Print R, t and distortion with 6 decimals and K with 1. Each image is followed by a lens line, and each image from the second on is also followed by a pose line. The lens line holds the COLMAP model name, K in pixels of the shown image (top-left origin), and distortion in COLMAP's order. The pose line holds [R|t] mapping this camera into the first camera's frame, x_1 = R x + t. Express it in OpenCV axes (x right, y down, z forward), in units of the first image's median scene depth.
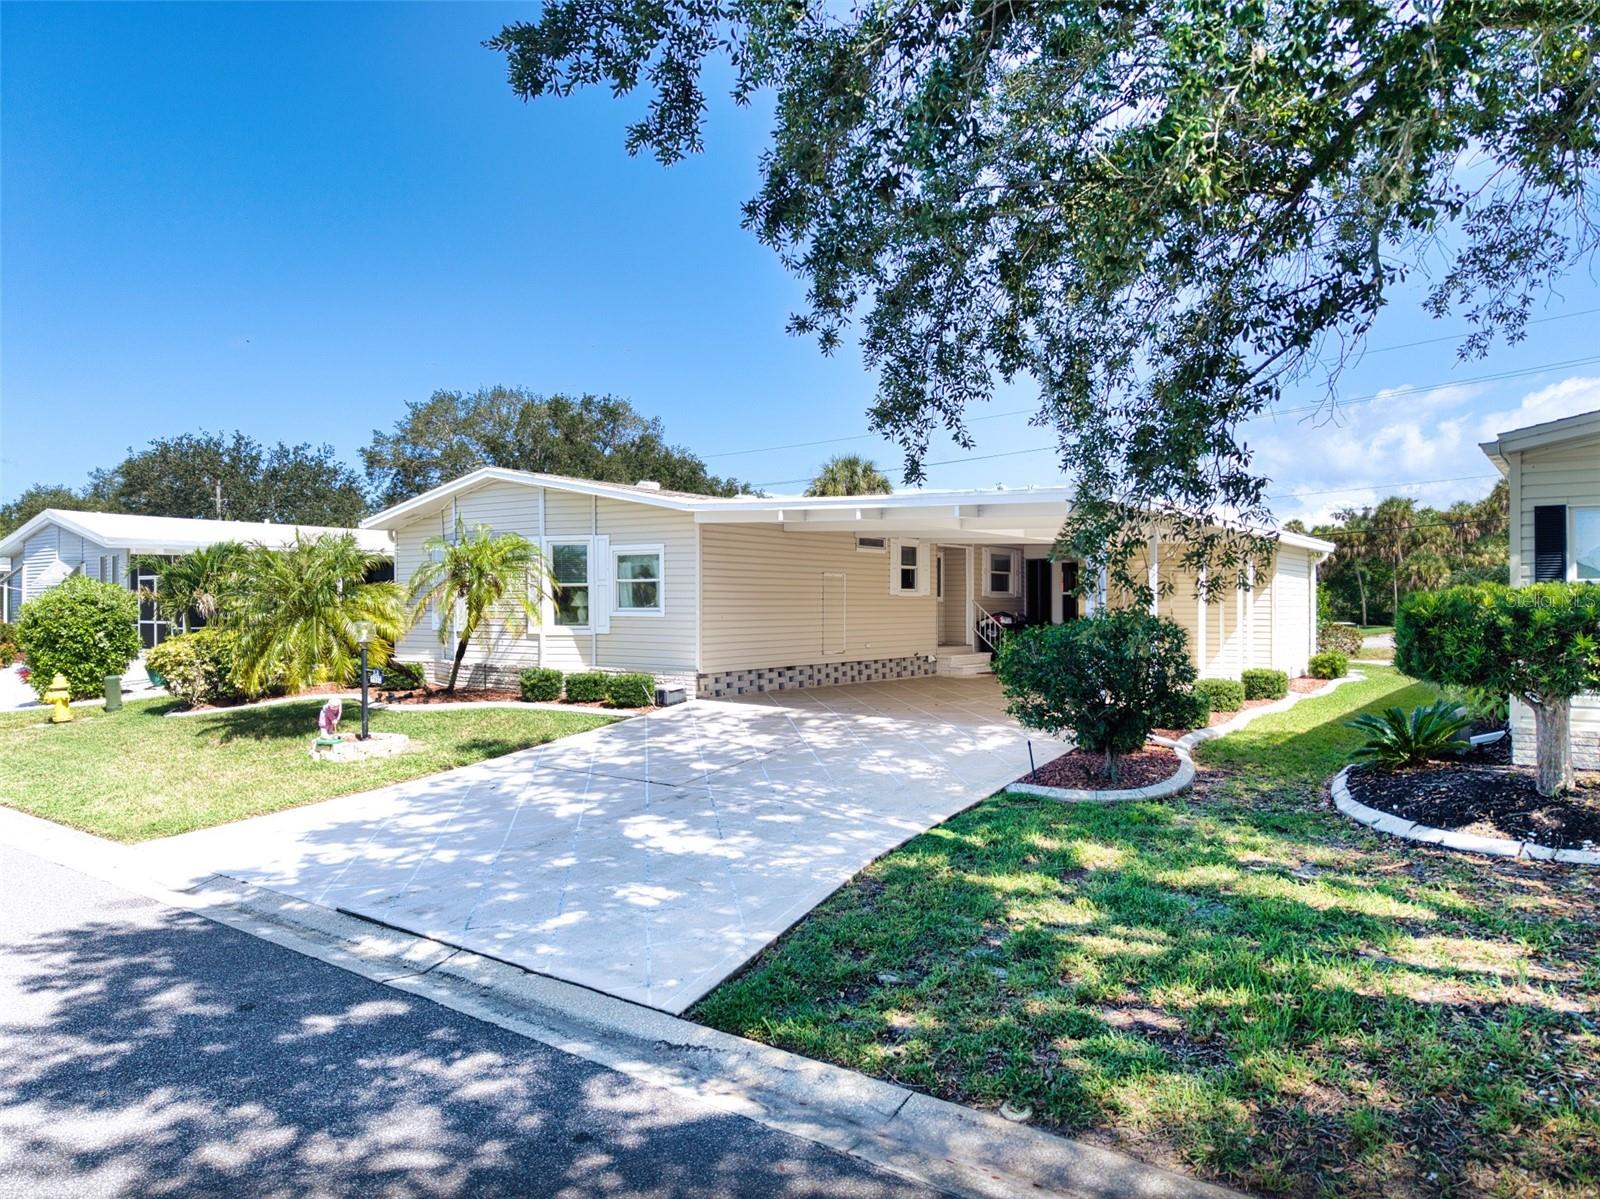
lens RADIAL K [[1067.9, 0, 800.8], [0, 1067.9, 603.0], [0, 0, 1]] dist [0.025264, -0.024382]
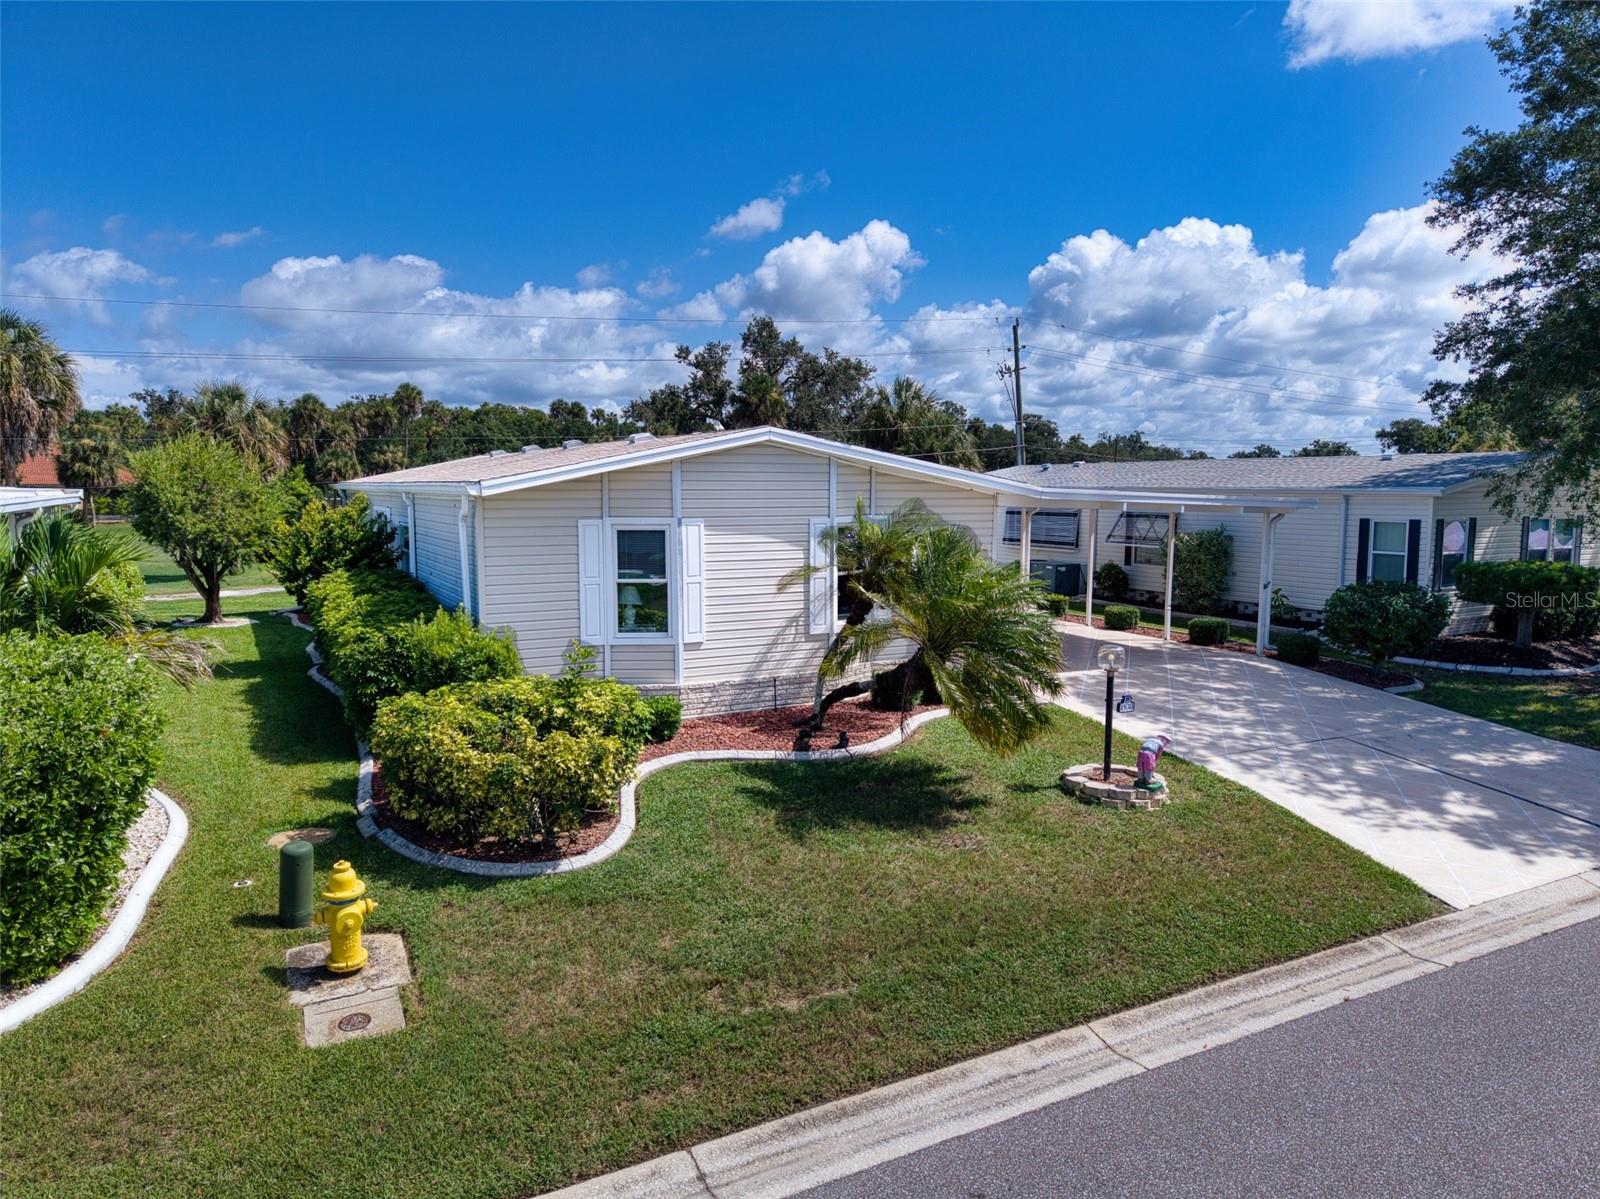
lens RADIAL K [[1067.9, 0, 806.8], [0, 1067.9, 593.9], [0, 0, 1]] dist [0.025264, -0.024382]
pose [[0.421188, -0.097024, 0.901769, -1.023996], [0.000583, 0.994290, 0.106707, -0.095329], [-0.906973, -0.044418, 0.418839, 0.691139]]
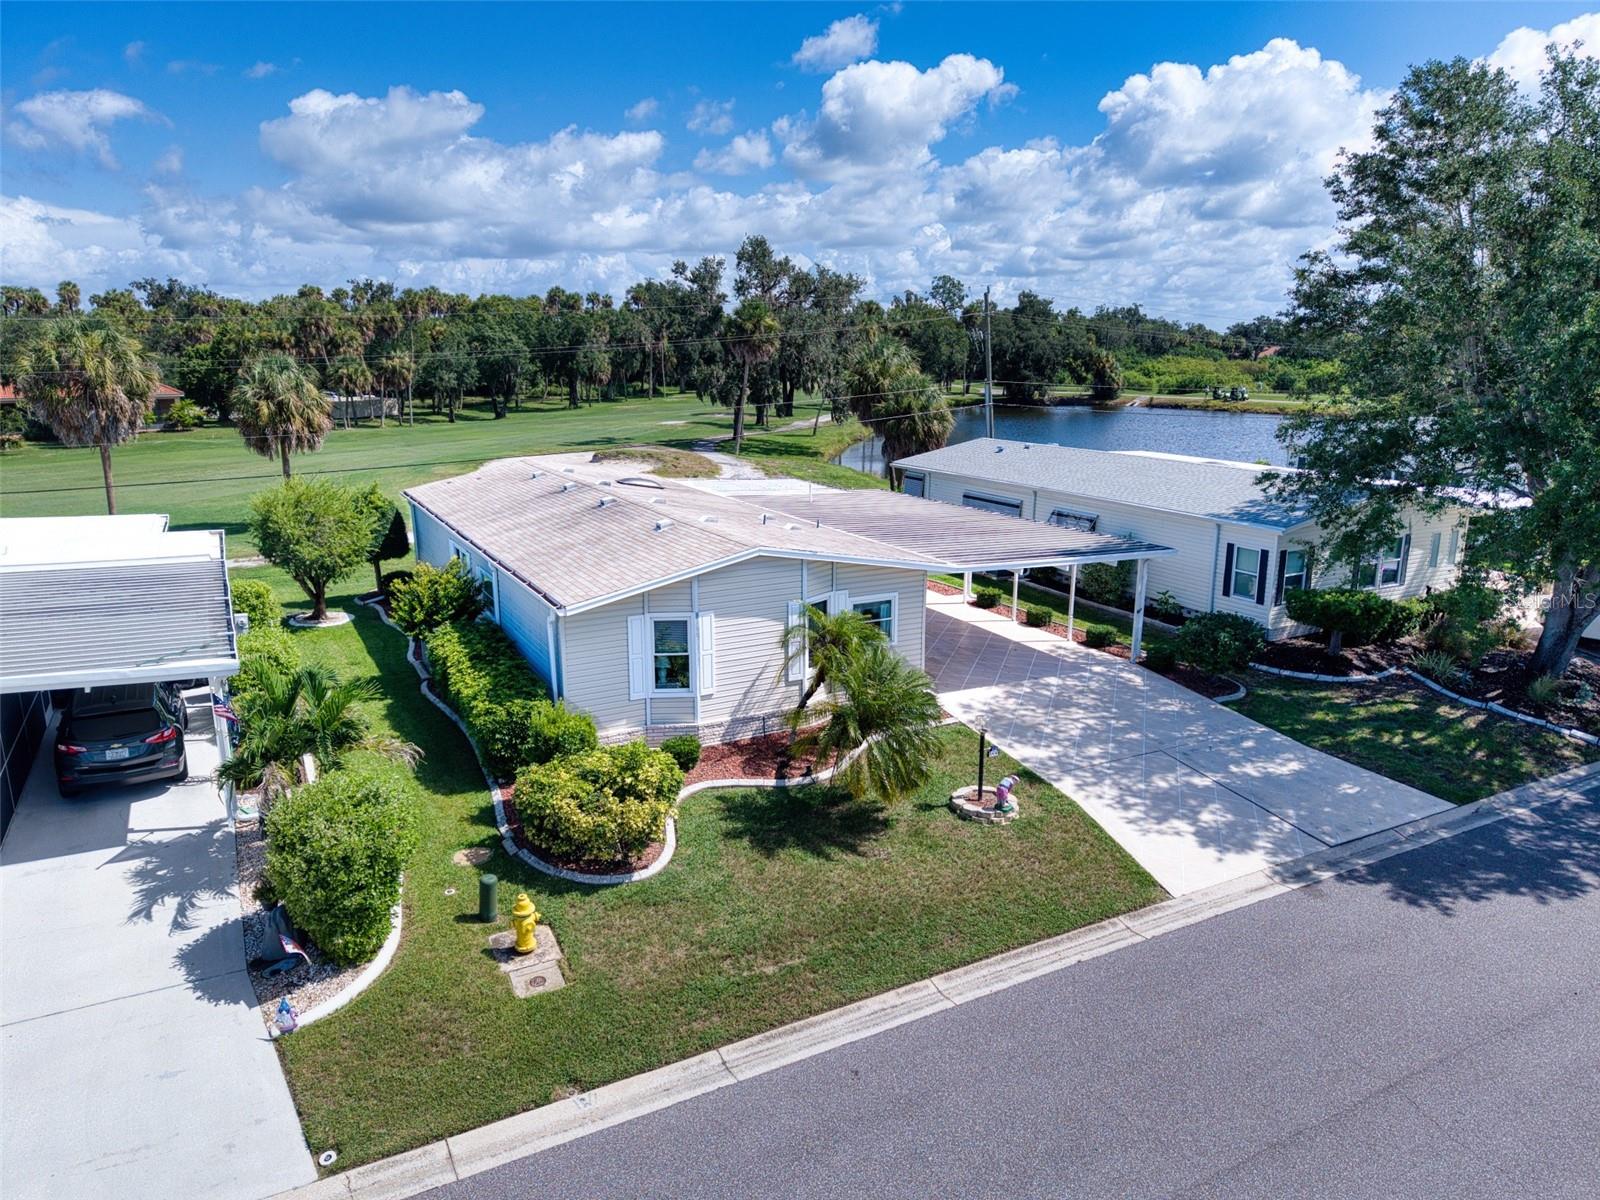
lens RADIAL K [[1067.9, 0, 808.2], [0, 1067.9, 592.4], [0, 0, 1]] dist [0.025264, -0.024382]
pose [[0.417319, -0.209883, 0.884191, -1.293353], [-0.000666, 0.972894, 0.231252, -0.347716], [-0.908760, -0.097095, 0.405867, 0.544543]]
